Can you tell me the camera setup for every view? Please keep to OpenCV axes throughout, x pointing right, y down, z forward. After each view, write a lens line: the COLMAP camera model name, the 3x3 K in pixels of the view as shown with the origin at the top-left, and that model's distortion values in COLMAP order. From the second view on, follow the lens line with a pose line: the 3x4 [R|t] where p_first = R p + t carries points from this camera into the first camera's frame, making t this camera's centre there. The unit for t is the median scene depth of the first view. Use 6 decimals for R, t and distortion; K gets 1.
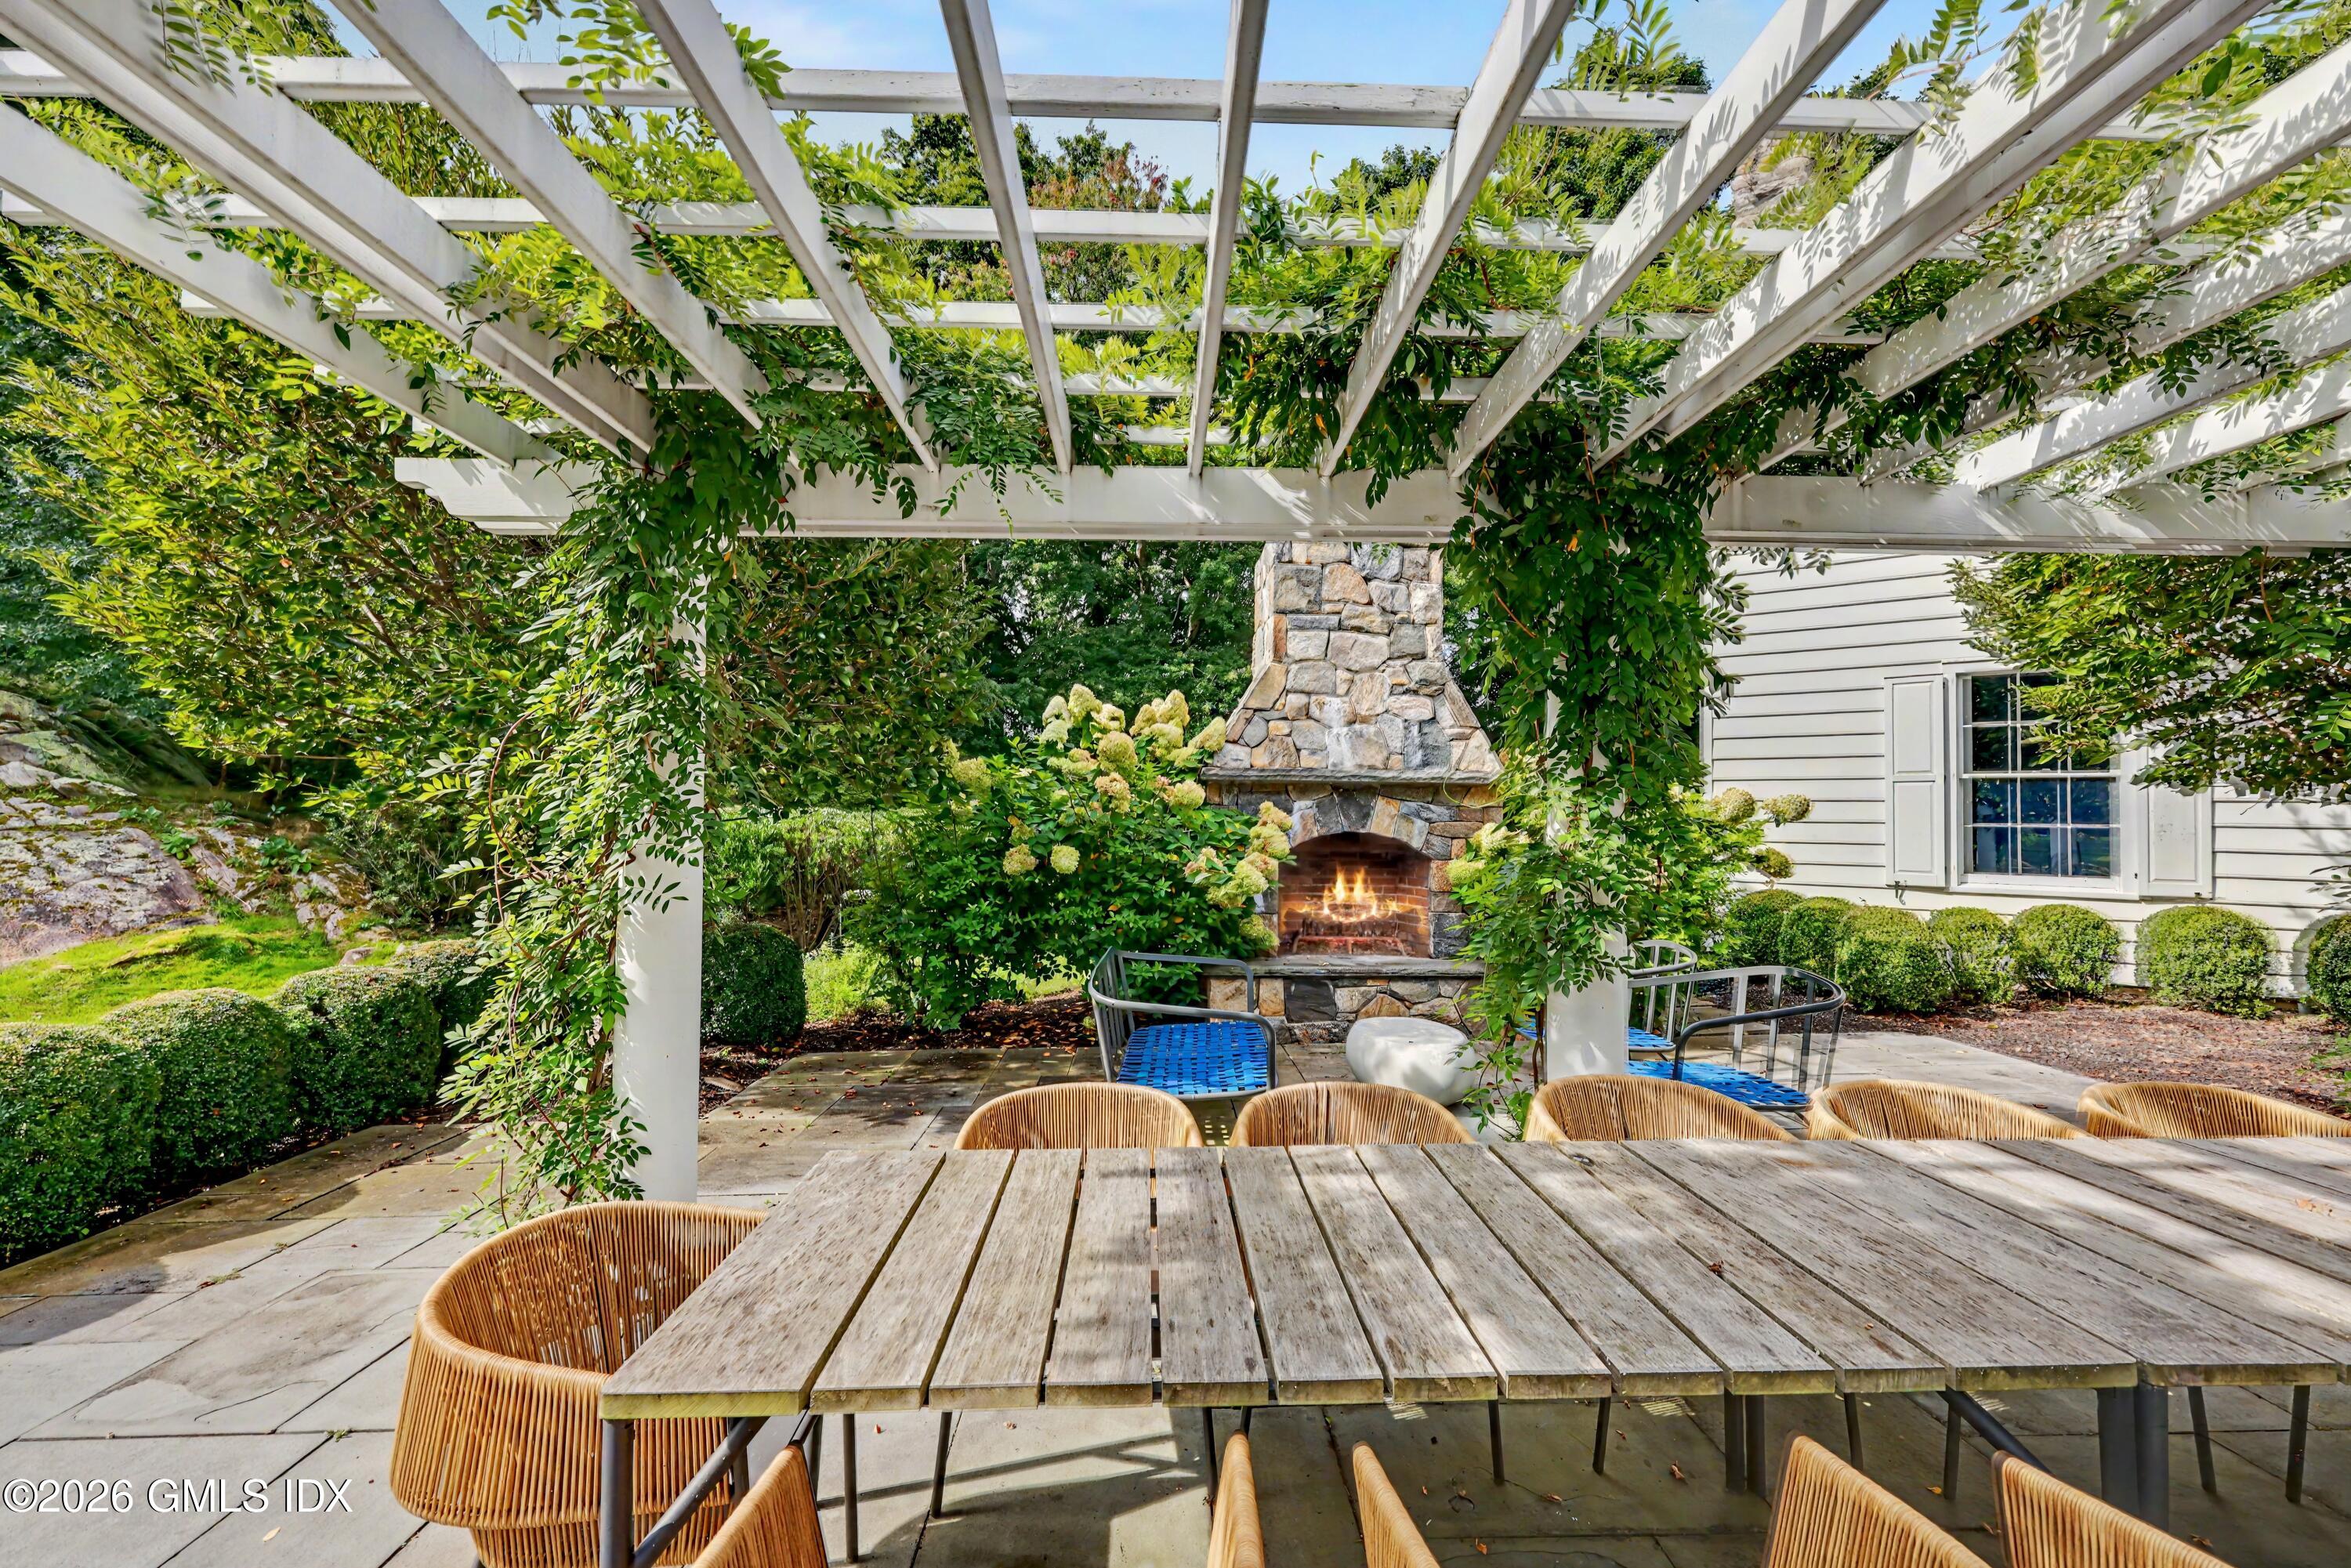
lens RADIAL K [[975.6, 0, 1174.8], [0, 975.6, 793.1], [0, 0, 1]] dist [-0.007448, -0.000086]
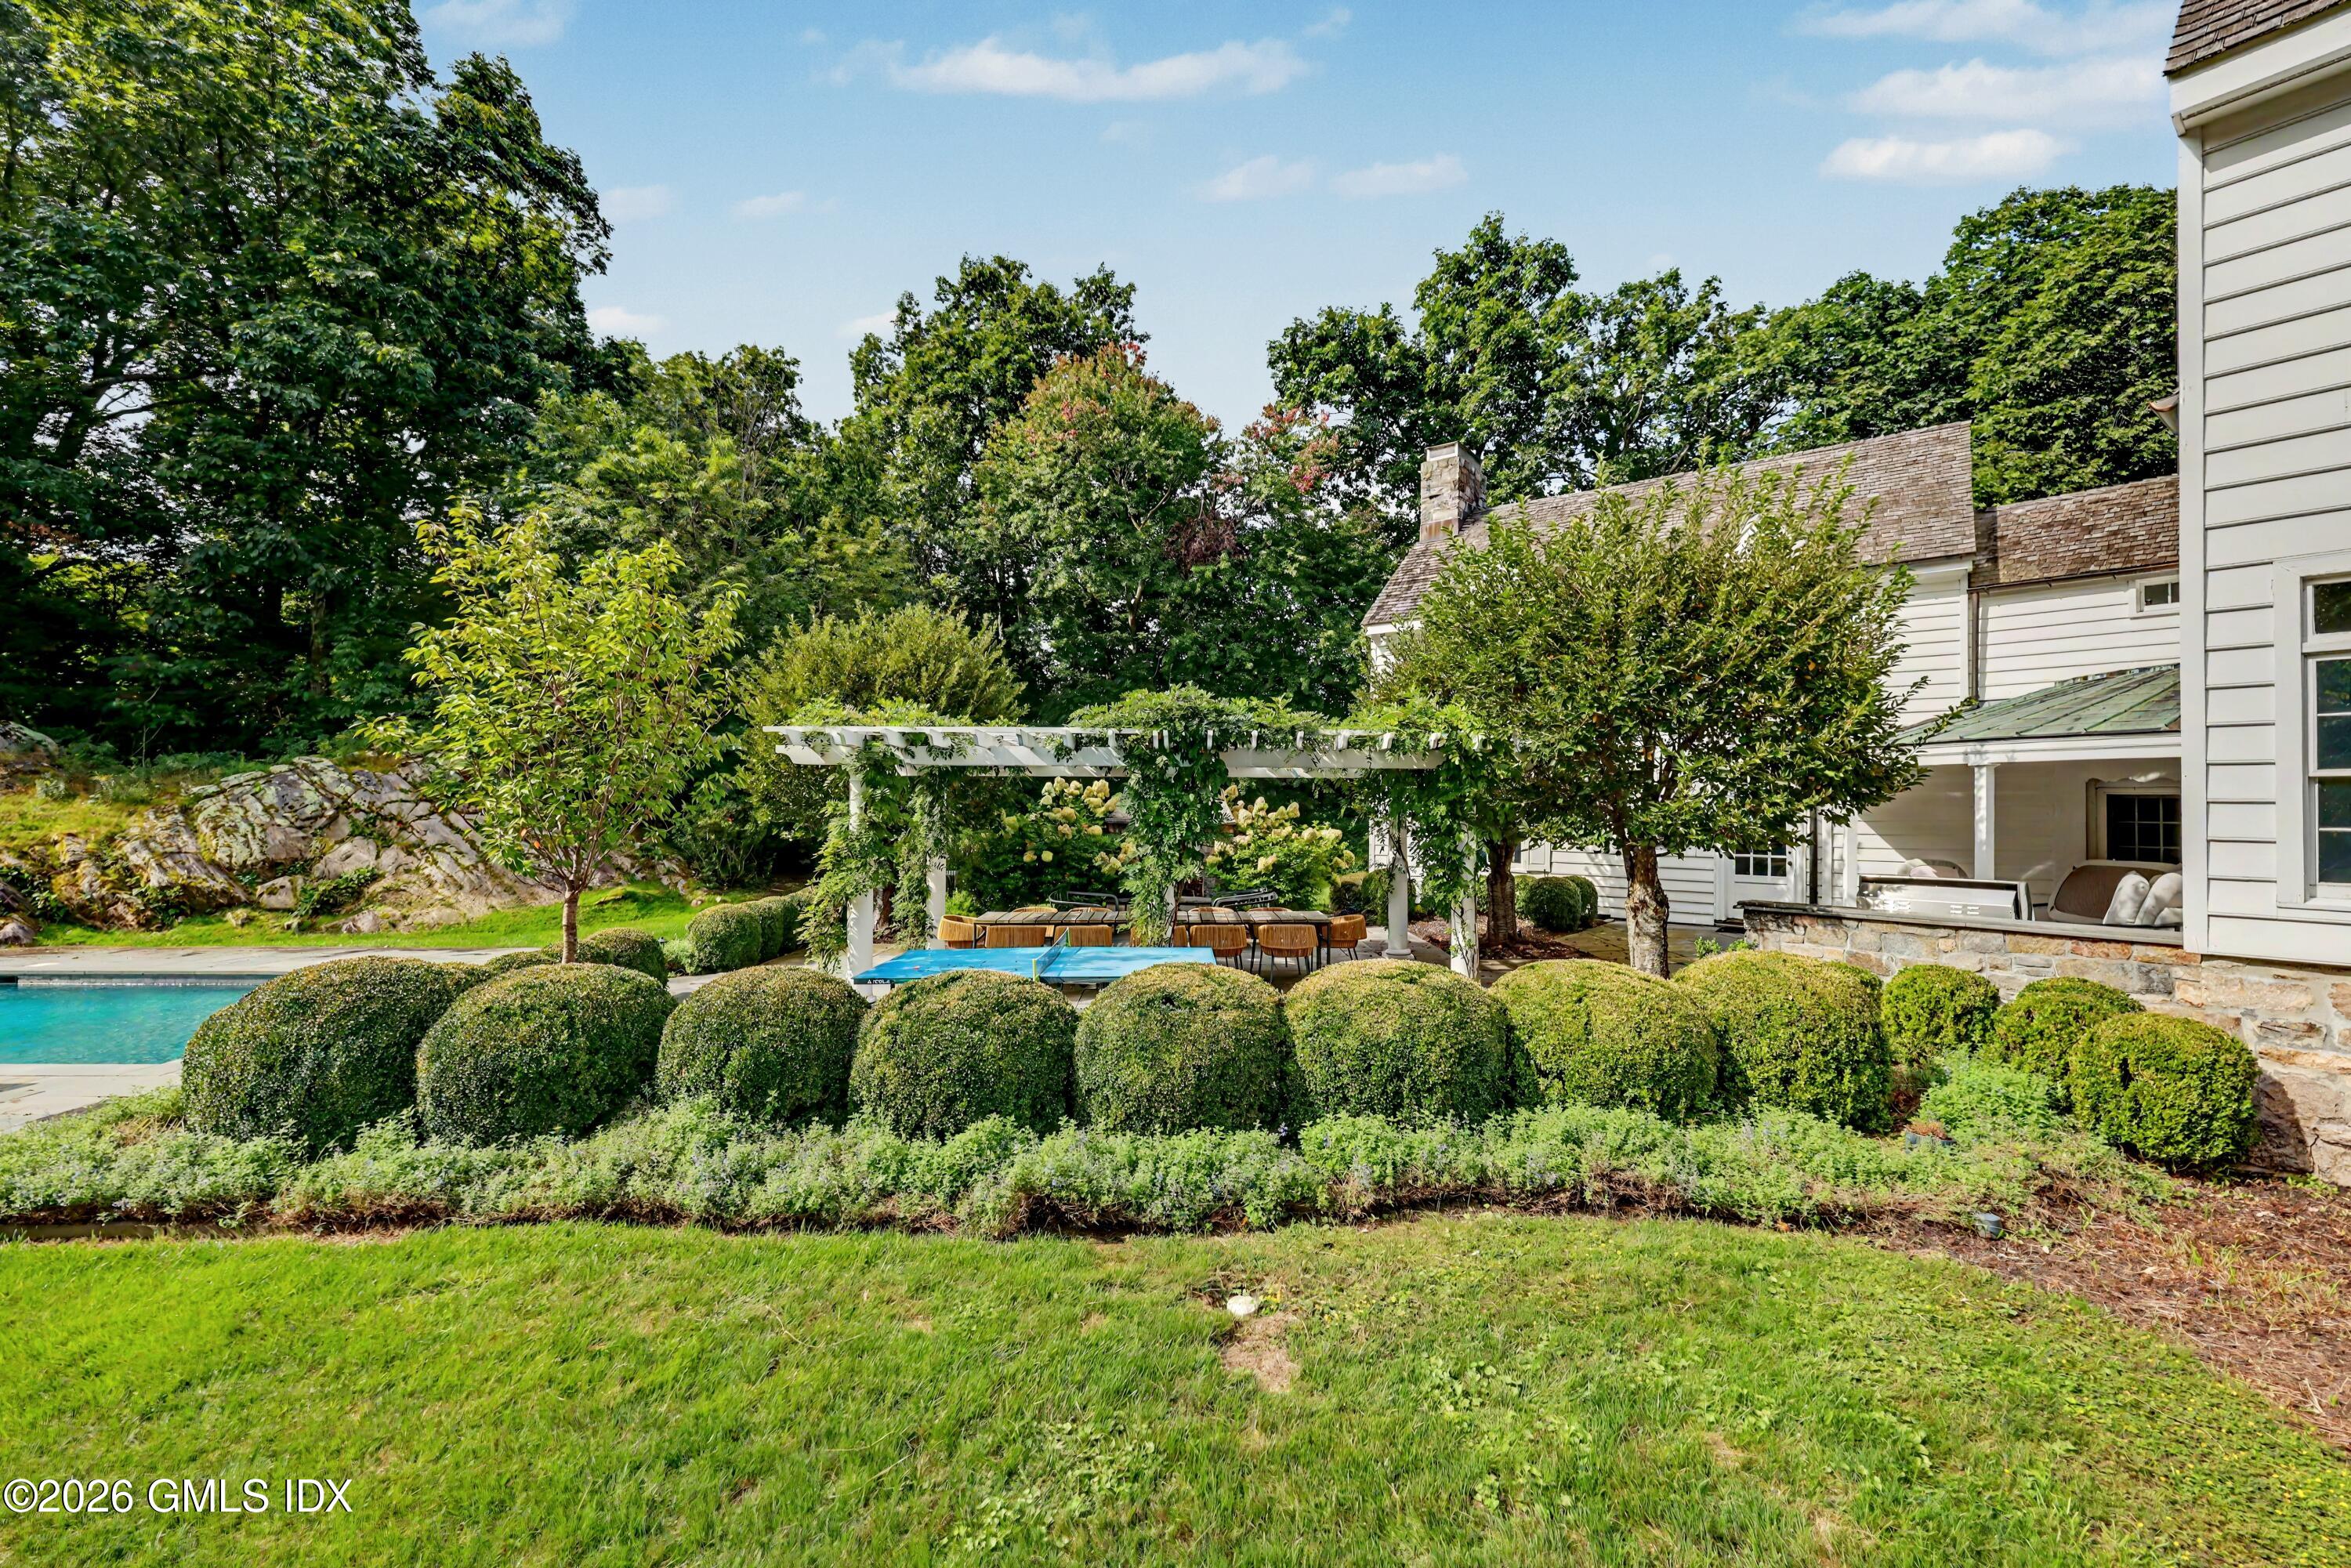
lens RADIAL K [[975.6, 0, 1181.1], [0, 975.6, 794.4], [0, 0, 1]] dist [-0.007448, -0.000086]
pose [[0.999658, 0.003166, -0.025966, 0.254866], [-0.002873, 0.999932, 0.011317, -0.103997], [0.026000, -0.011238, 0.999599, -1.295215]]
